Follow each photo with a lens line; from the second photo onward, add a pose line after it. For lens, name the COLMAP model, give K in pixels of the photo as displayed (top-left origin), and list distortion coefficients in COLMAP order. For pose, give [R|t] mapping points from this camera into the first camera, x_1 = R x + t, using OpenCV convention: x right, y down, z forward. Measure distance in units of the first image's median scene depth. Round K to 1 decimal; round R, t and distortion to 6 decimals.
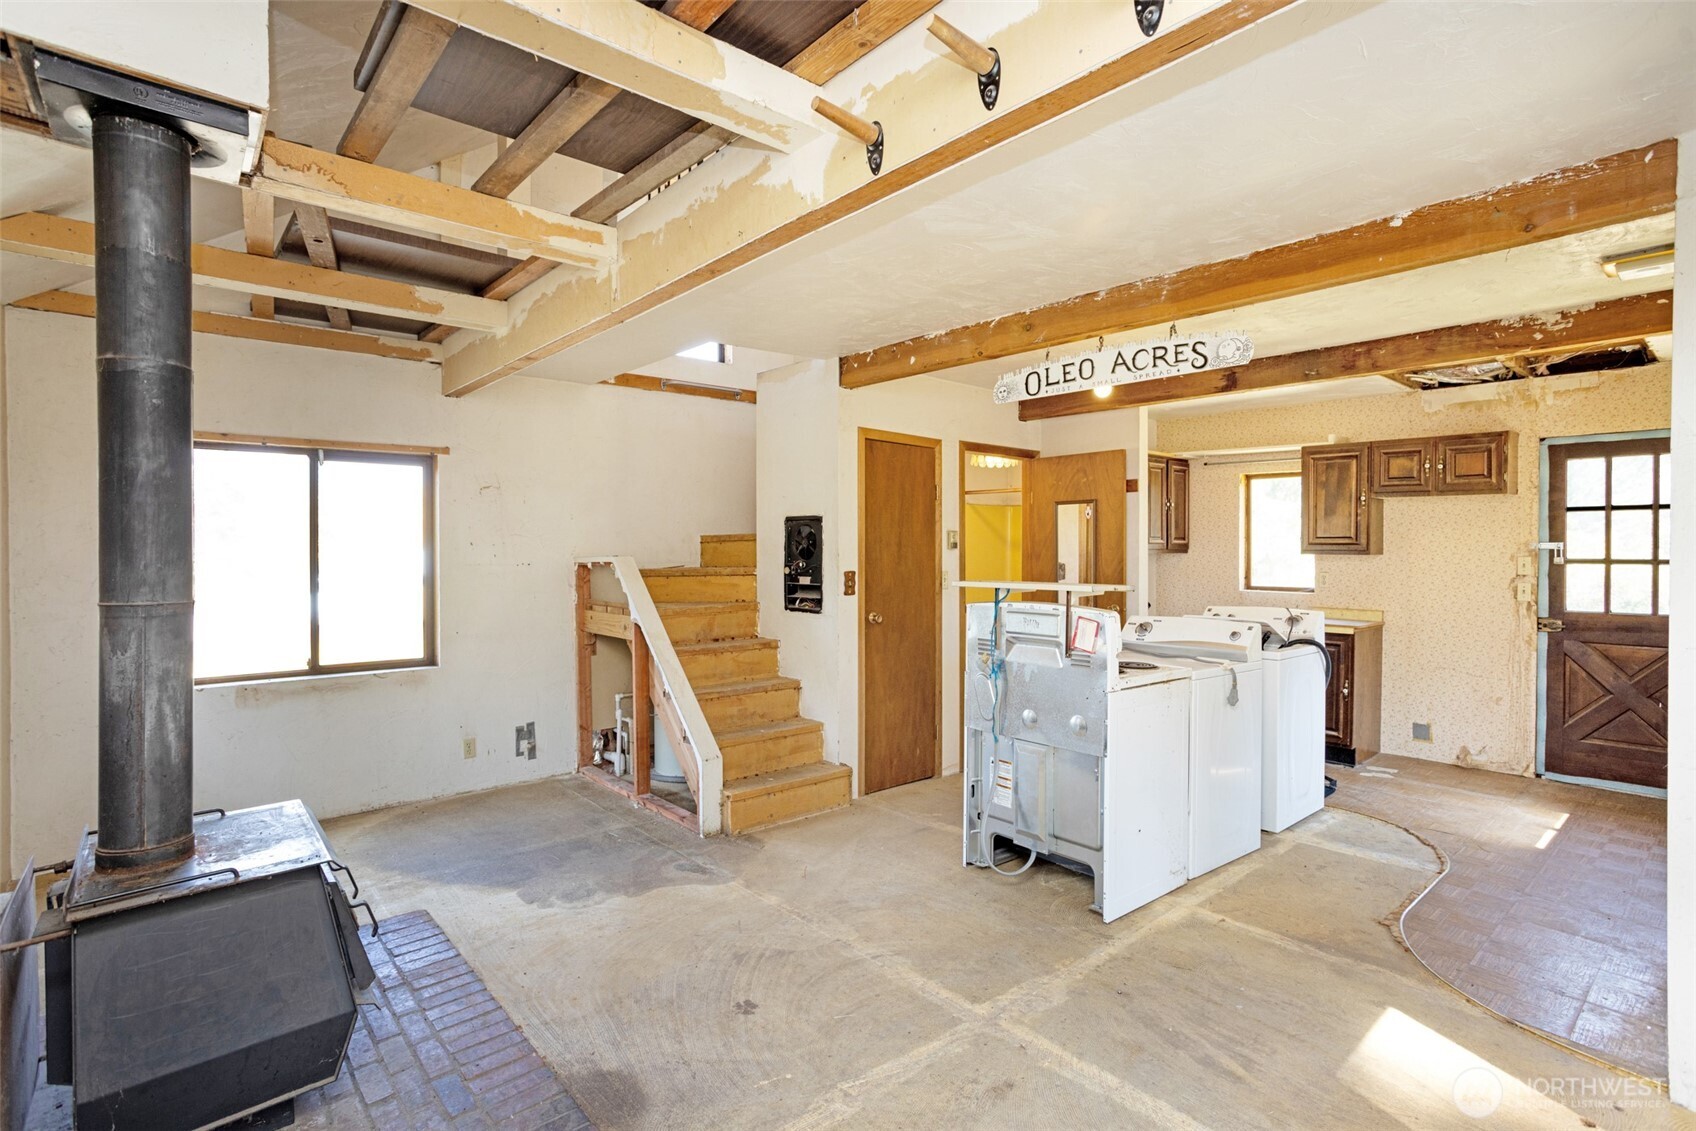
lens RADIAL K [[888.3, 0, 858.5], [0, 888.3, 562.6], [0, 0, 1]] dist [-0.019591, 0.008129]
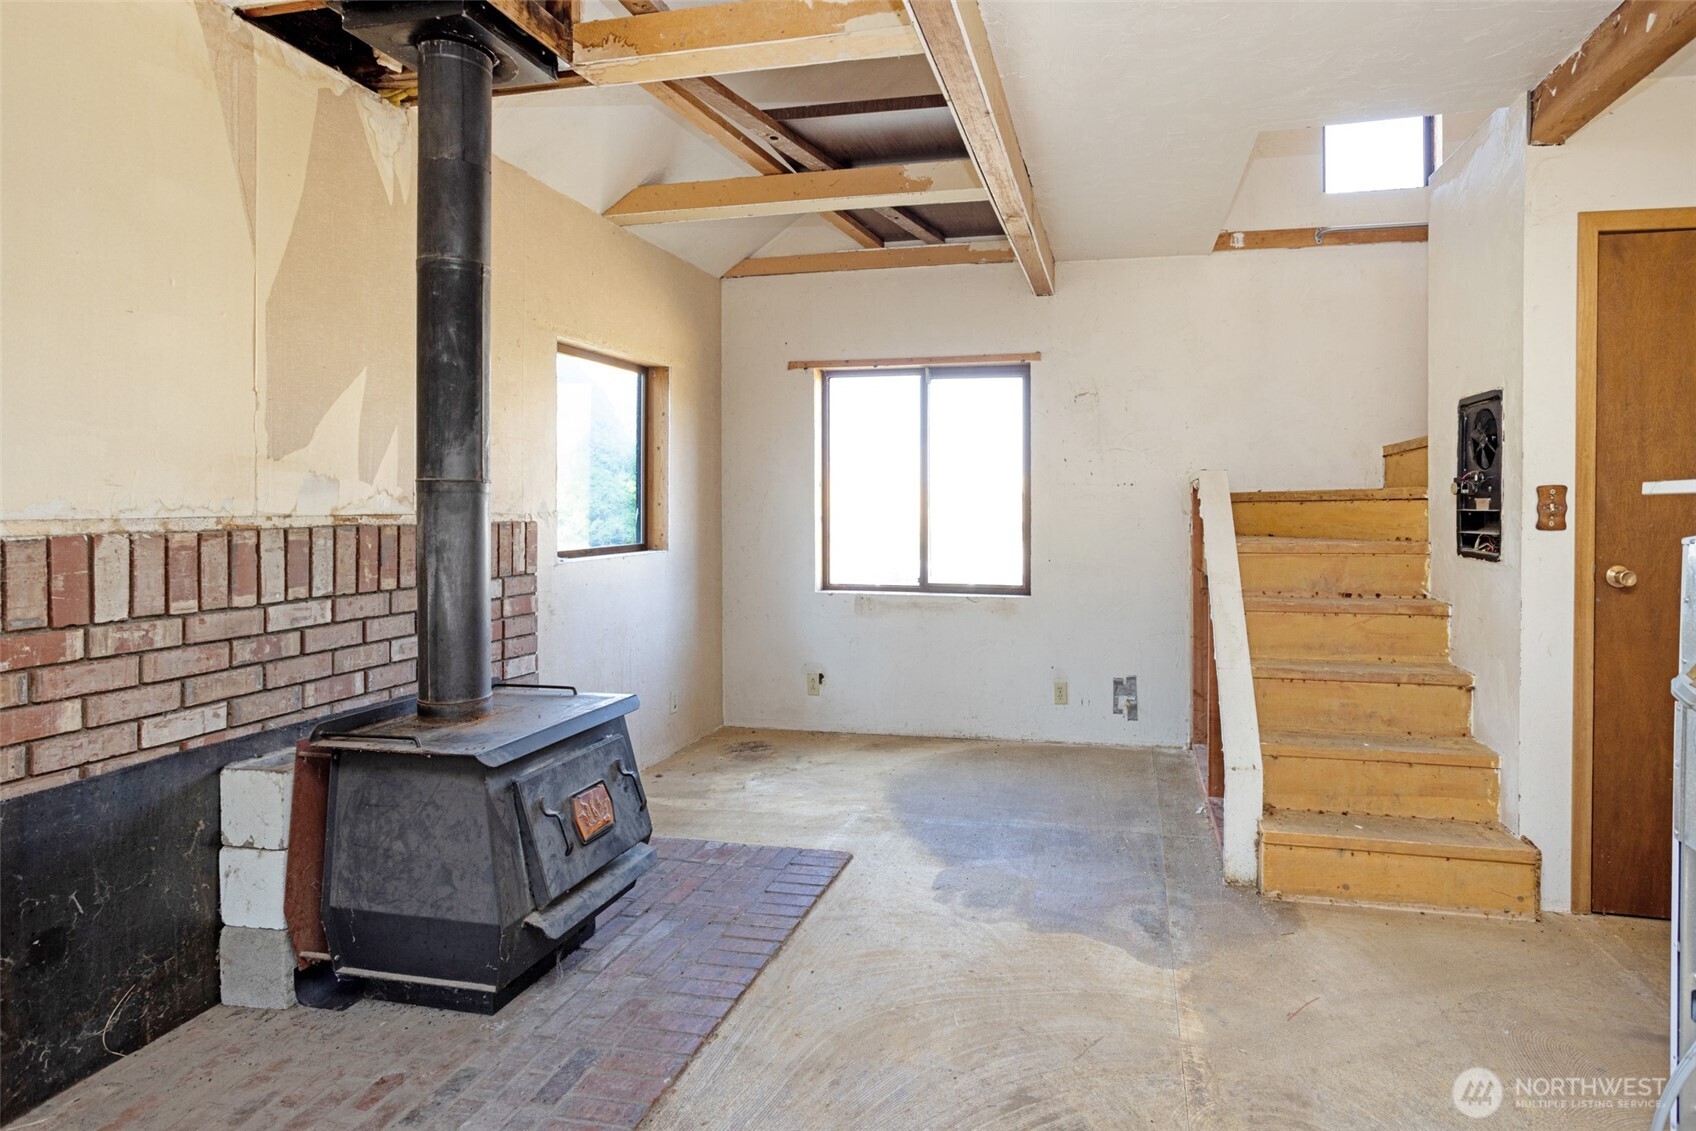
lens RADIAL K [[888.3, 0, 899.0], [0, 888.3, 511.0], [0, 0, 1]] dist [-0.019591, 0.008129]
pose [[0.599159, 0.015066, -0.800488, 0.180305], [-0.021455, 0.999766, 0.002757, 0.032439], [0.800343, 0.015522, 0.599342, 0.365282]]
